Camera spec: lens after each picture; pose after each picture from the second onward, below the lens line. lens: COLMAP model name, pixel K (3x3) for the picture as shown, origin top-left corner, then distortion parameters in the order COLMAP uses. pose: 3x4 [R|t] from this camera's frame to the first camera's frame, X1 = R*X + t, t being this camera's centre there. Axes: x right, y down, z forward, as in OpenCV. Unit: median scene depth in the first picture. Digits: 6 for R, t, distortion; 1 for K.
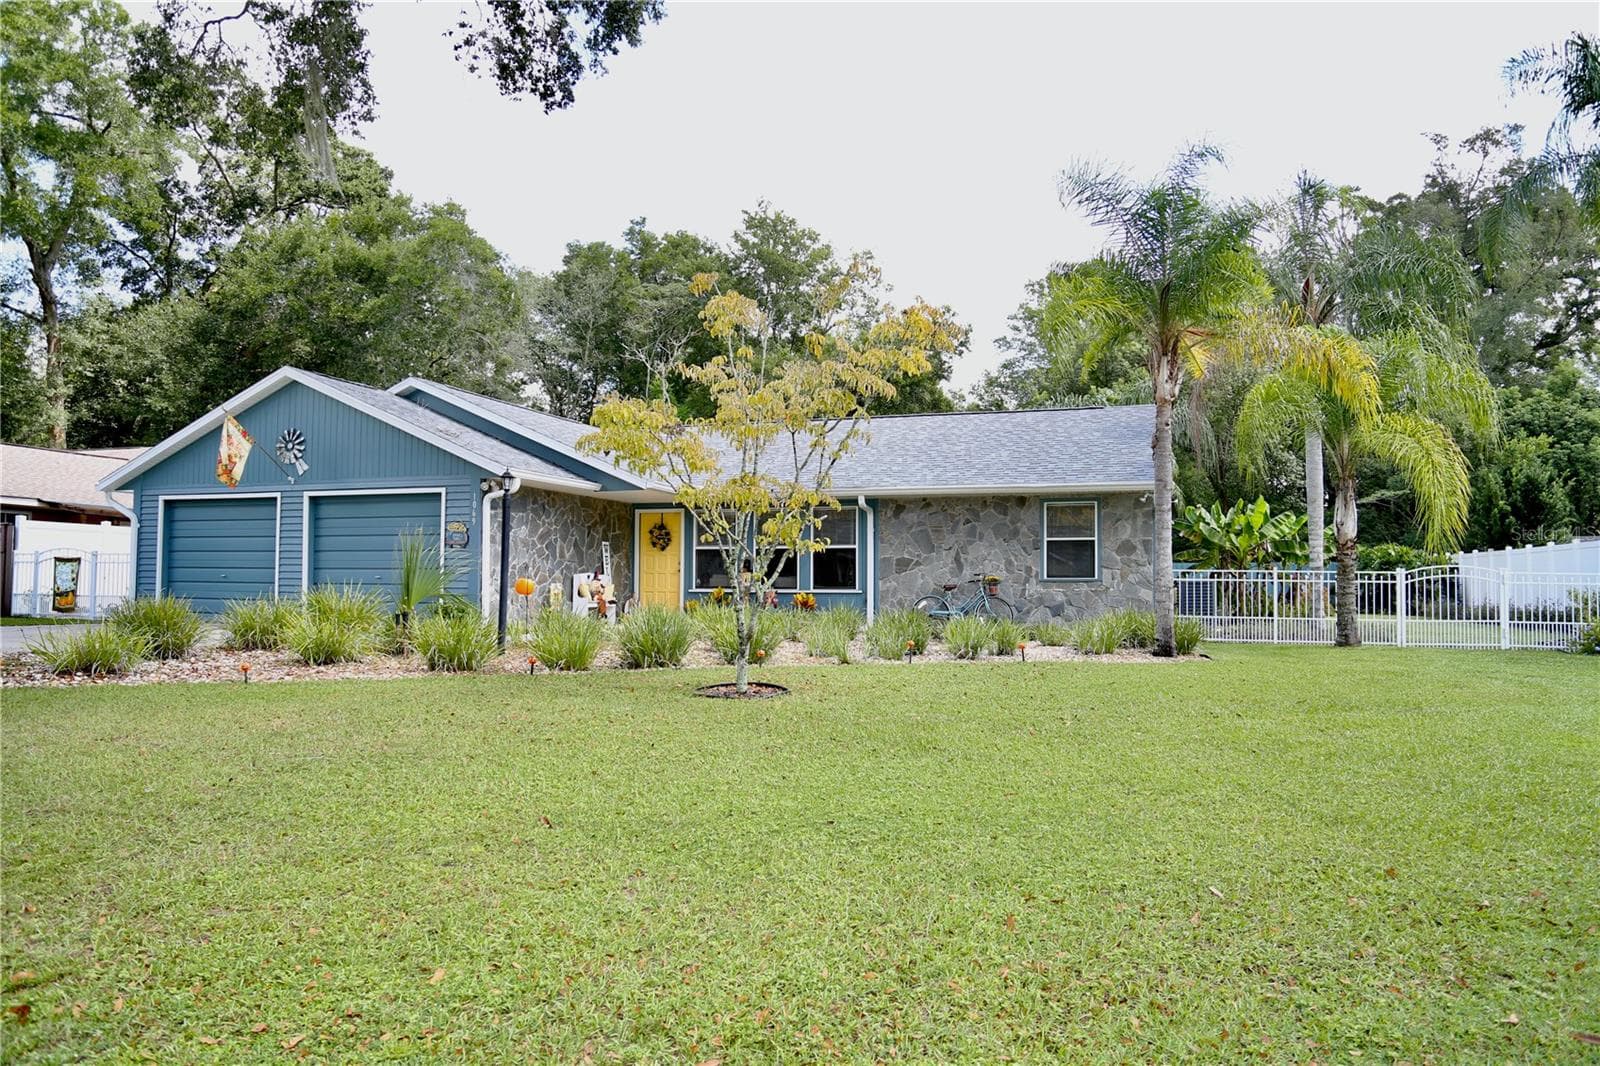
lens RADIAL K [[1089.1, 0, 807.2], [0, 1089.1, 532.1], [0, 0, 1]] dist [-0.126429, 0.074609]
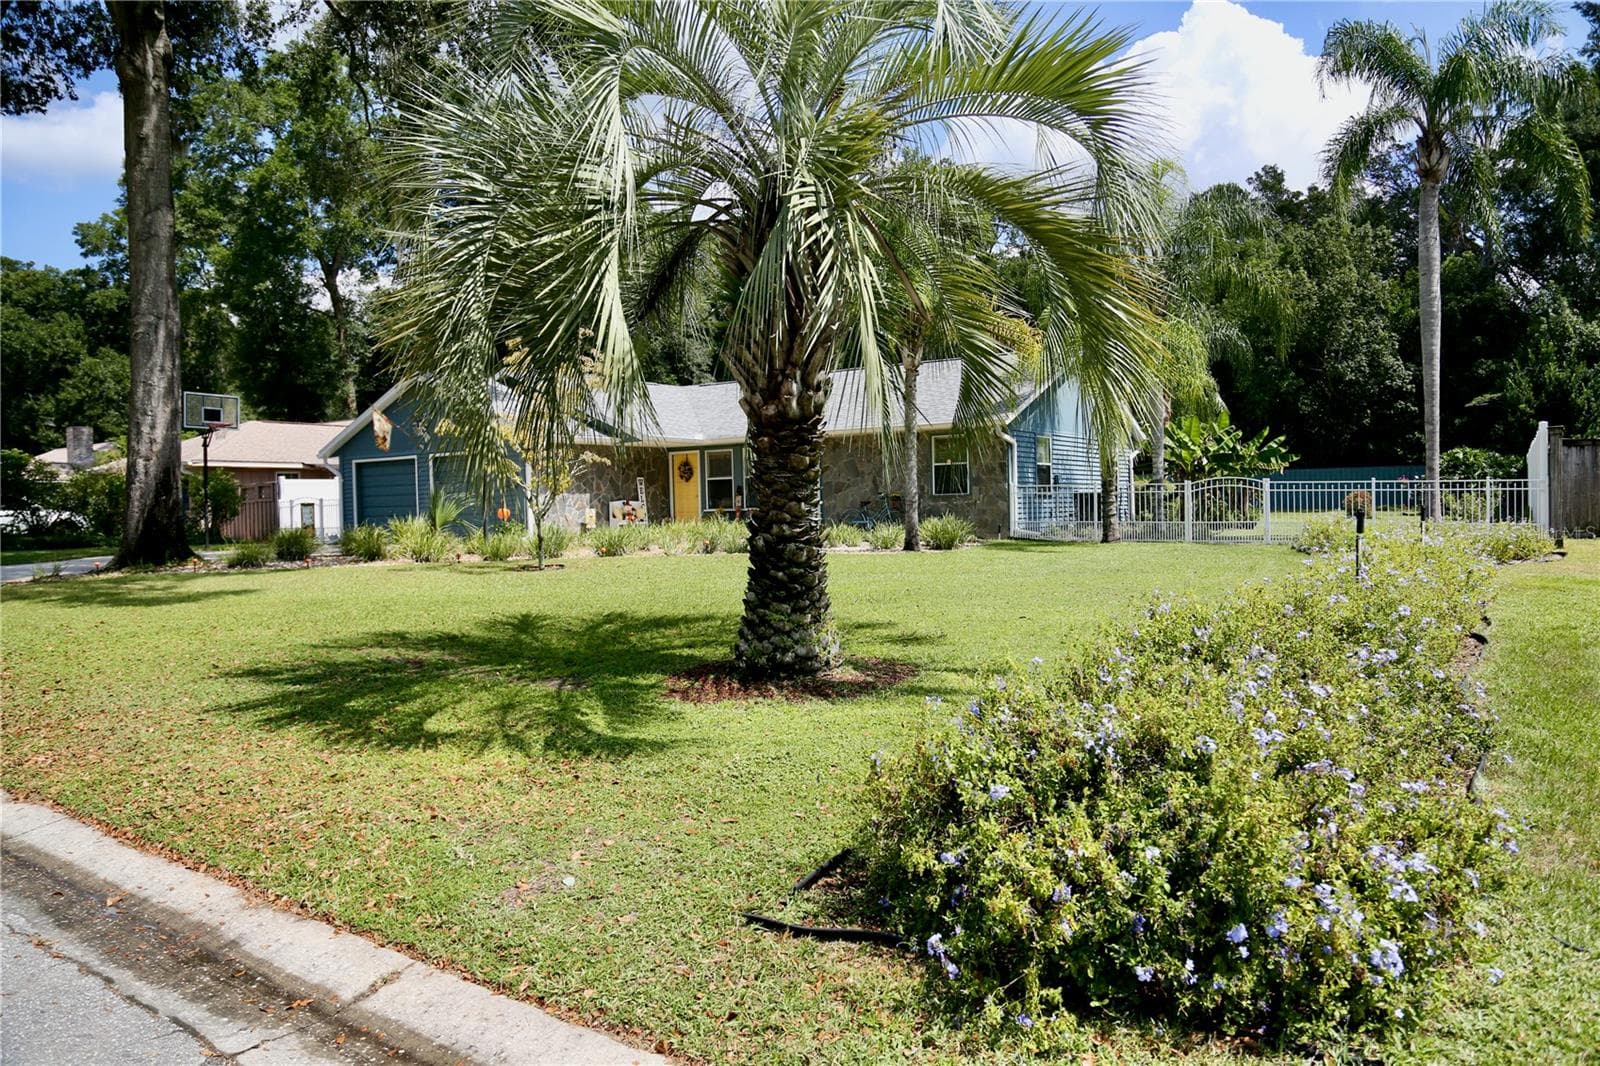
lens RADIAL K [[1089.1, 0, 807.2], [0, 1089.1, 532.1], [0, 0, 1]] dist [-0.126429, 0.074609]
pose [[0.962402, -0.020423, -0.270860, 0.384588], [0.039342, 0.997135, 0.064600, -0.002412], [0.268765, -0.072827, 0.960449, -0.255223]]
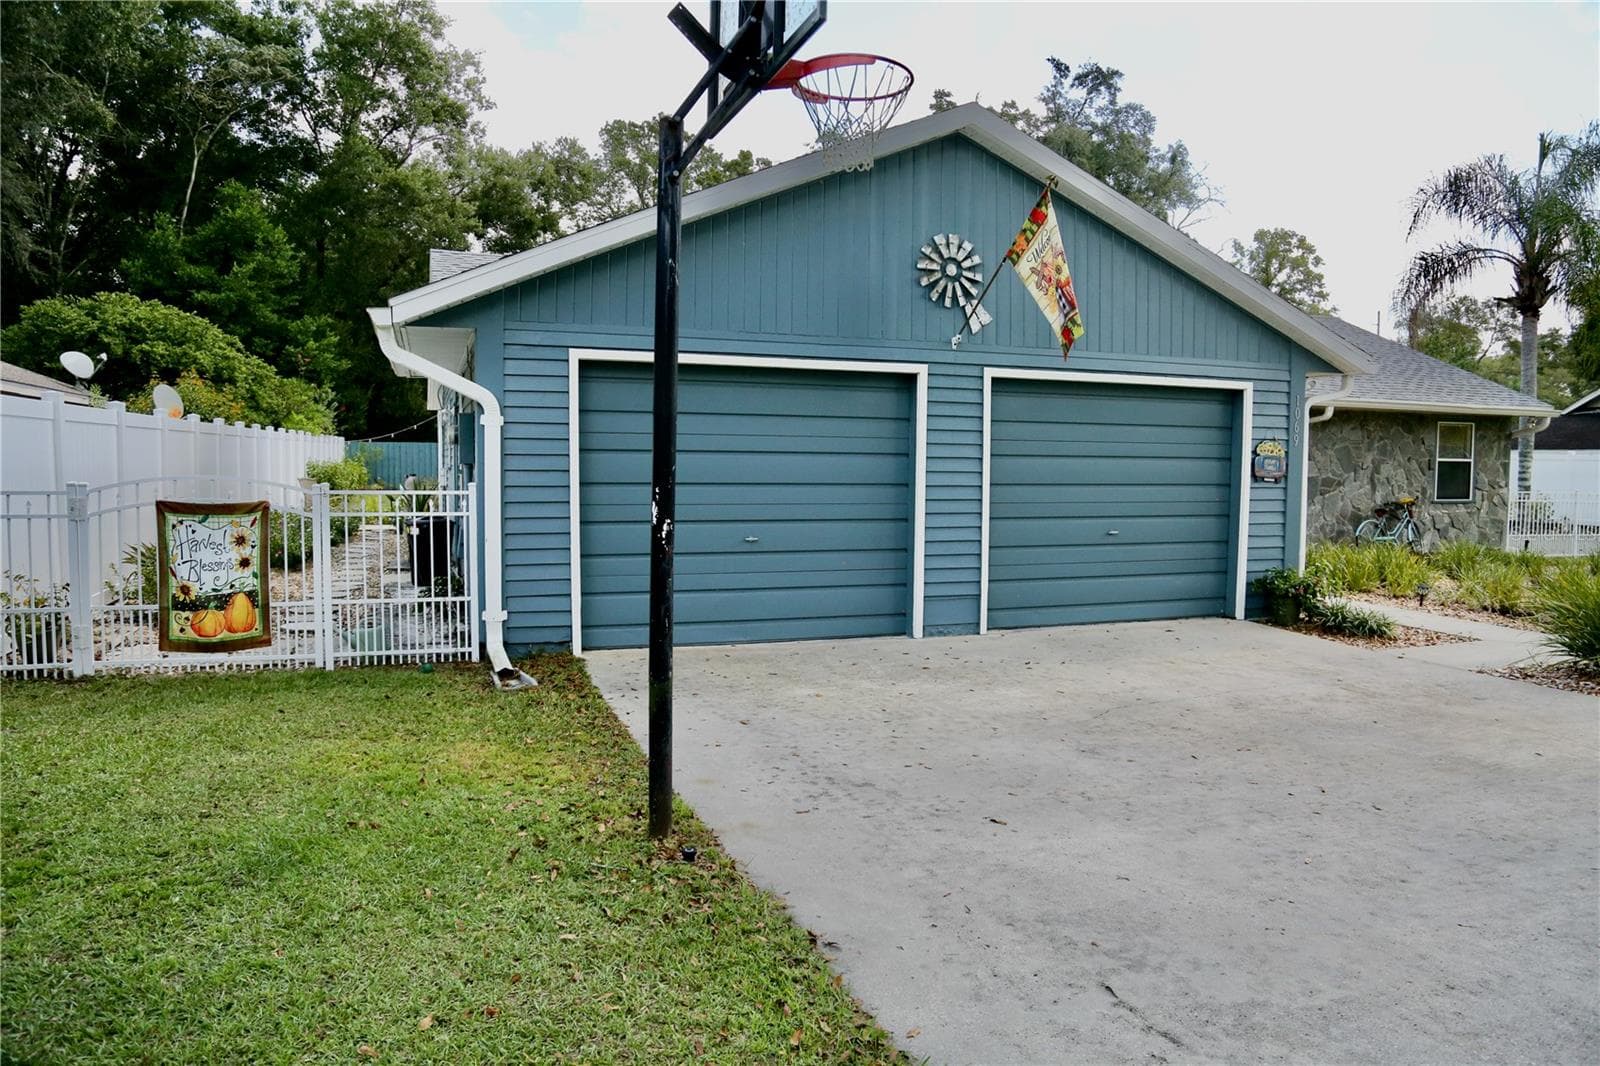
lens RADIAL K [[1089.1, 0, 807.2], [0, 1089.1, 532.1], [0, 0, 1]] dist [-0.126429, 0.074609]
pose [[0.781866, -0.041905, 0.622037, -0.739978], [-0.035636, 0.993103, 0.111696, -0.012929], [-0.622428, -0.109498, 0.774980, 0.558966]]
